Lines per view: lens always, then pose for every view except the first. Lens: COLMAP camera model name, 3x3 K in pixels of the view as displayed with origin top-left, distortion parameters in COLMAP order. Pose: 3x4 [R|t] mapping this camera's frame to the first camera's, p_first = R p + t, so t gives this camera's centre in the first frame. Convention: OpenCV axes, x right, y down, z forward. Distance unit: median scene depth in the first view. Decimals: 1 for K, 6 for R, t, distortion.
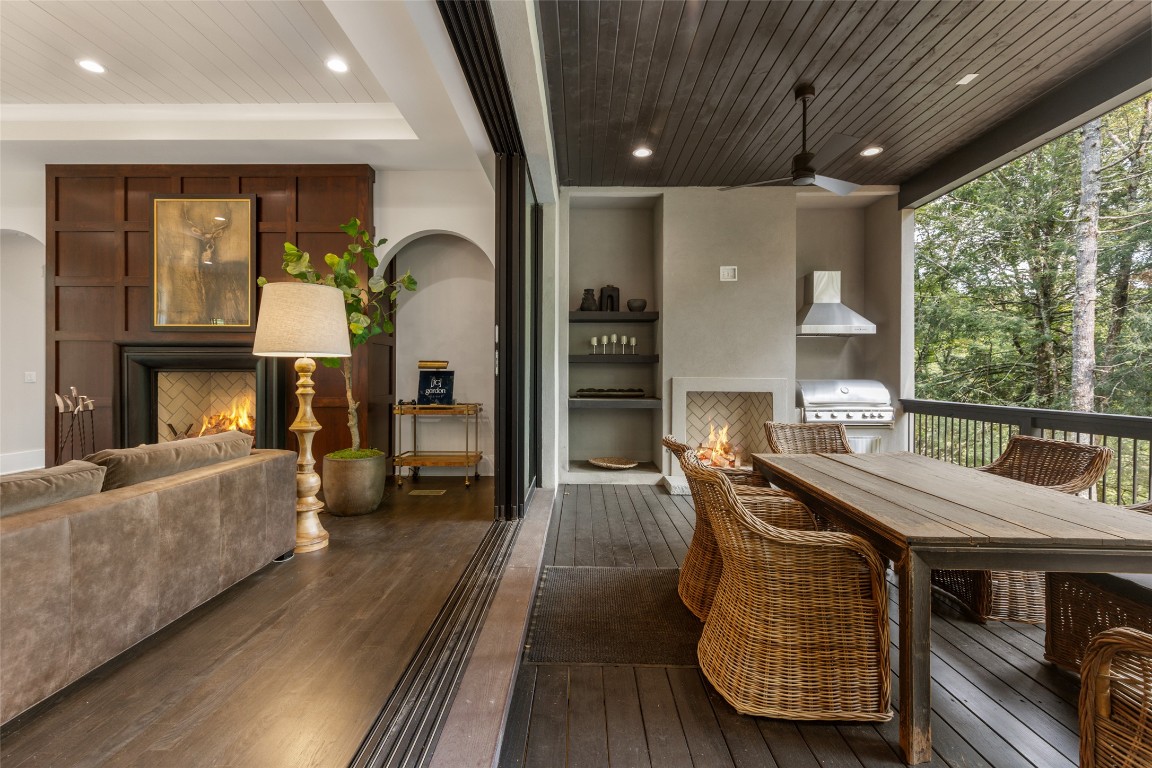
lens RADIAL K [[514.2, 0, 573.0], [0, 514.2, 379.5], [0, 0, 1]] dist [0.006014, -0.000784]
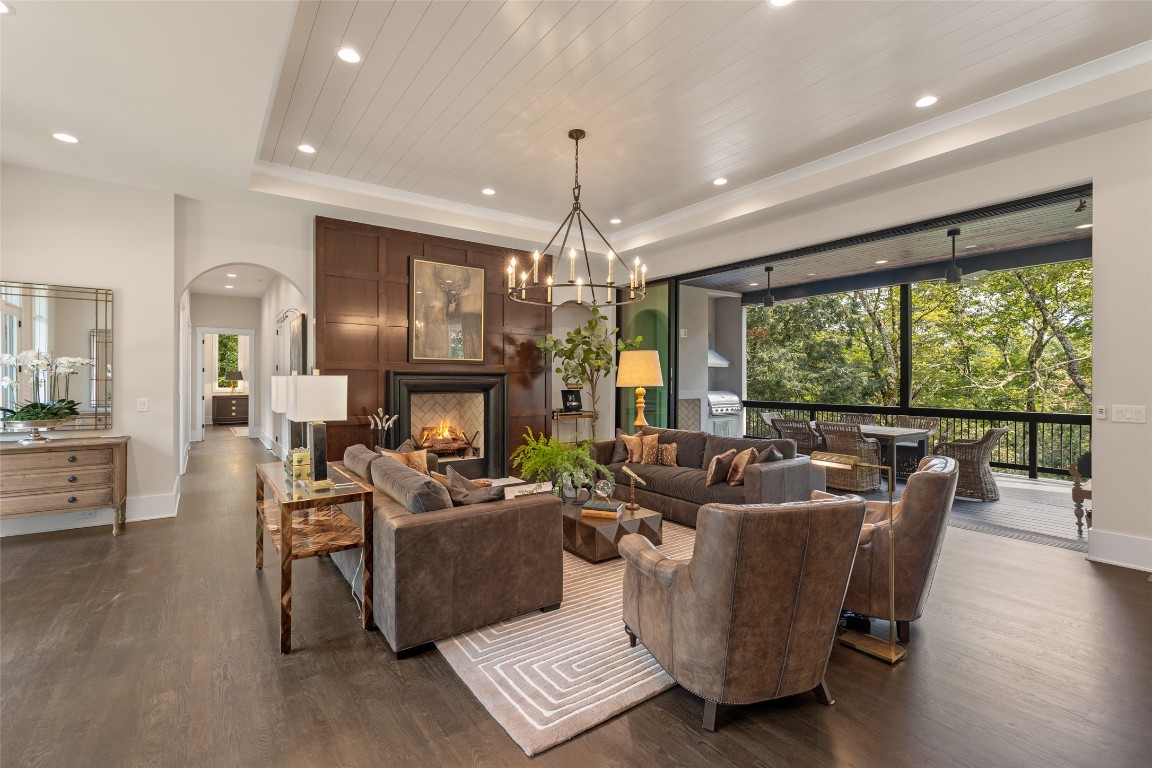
lens RADIAL K [[514.2, 0, 573.0], [0, 514.2, 379.5], [0, 0, 1]] dist [0.006014, -0.000784]
pose [[0.804865, -0.002041, 0.593455, -1.238658], [0.005436, 0.999977, -0.003933, -0.044625], [-0.593433, 0.006391, 0.804858, -0.256006]]
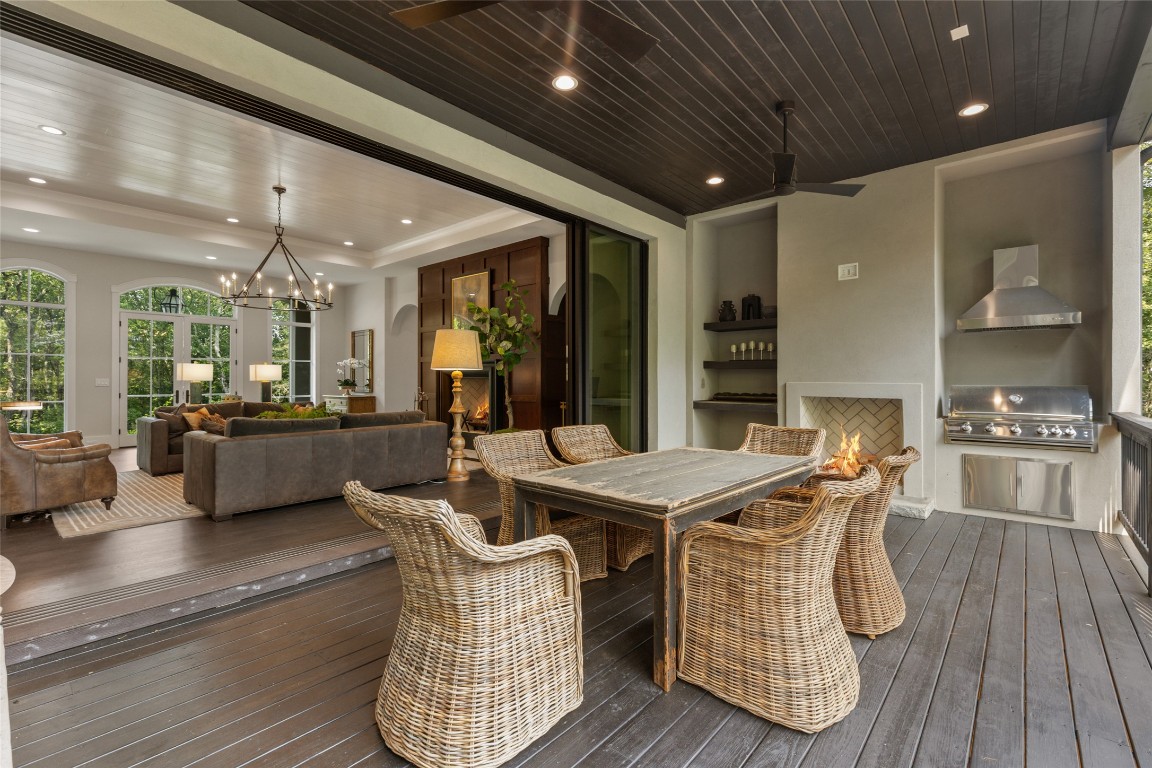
lens RADIAL K [[514.2, 0, 573.0], [0, 514.2, 379.5], [0, 0, 1]] dist [0.006014, -0.000784]
pose [[0.761754, -0.003129, -0.647859, 0.604204], [-0.002852, 0.999962, -0.008183, 0.000135], [0.647860, 0.008081, 0.761716, -0.046287]]
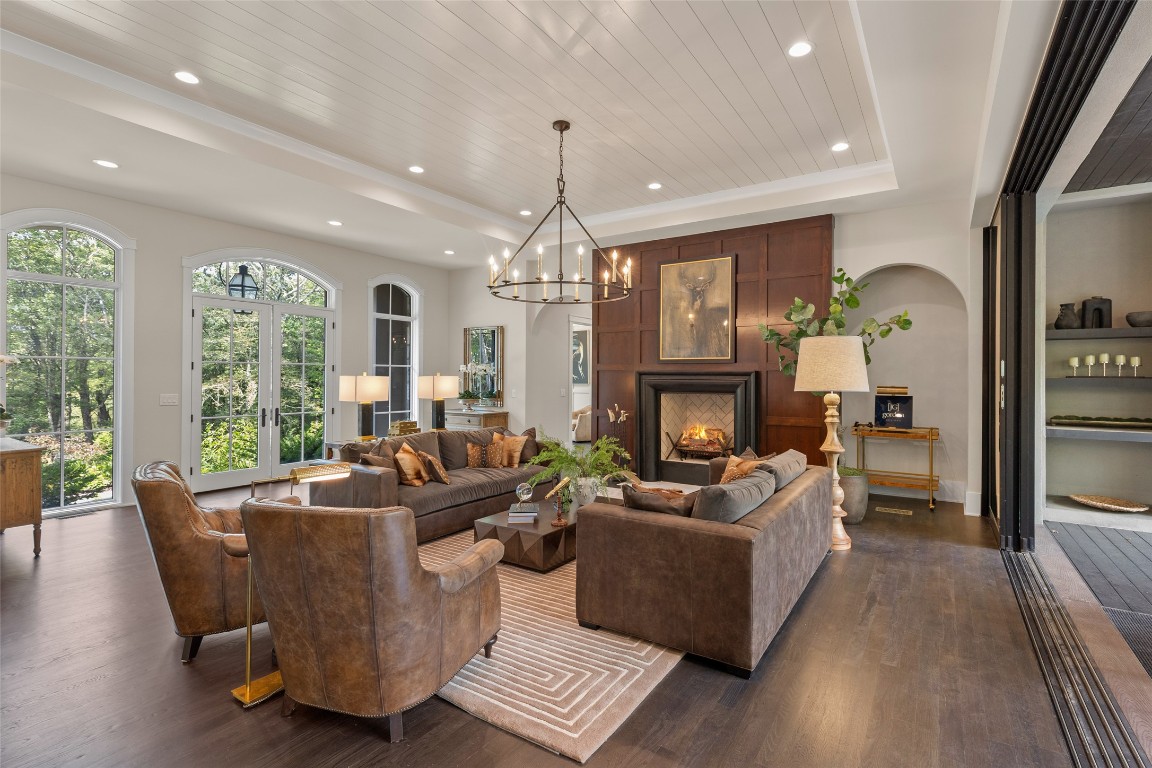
lens RADIAL K [[536.1, 0, 599.5], [0, 536.1, 374.6], [0, 0, 1]] dist [0.004929, -0.000429]
pose [[0.852500, -0.000879, -0.522727, -0.214674], [-0.006368, 0.999907, -0.012066, -0.045653], [0.522688, 0.013615, 0.852415, -0.270476]]
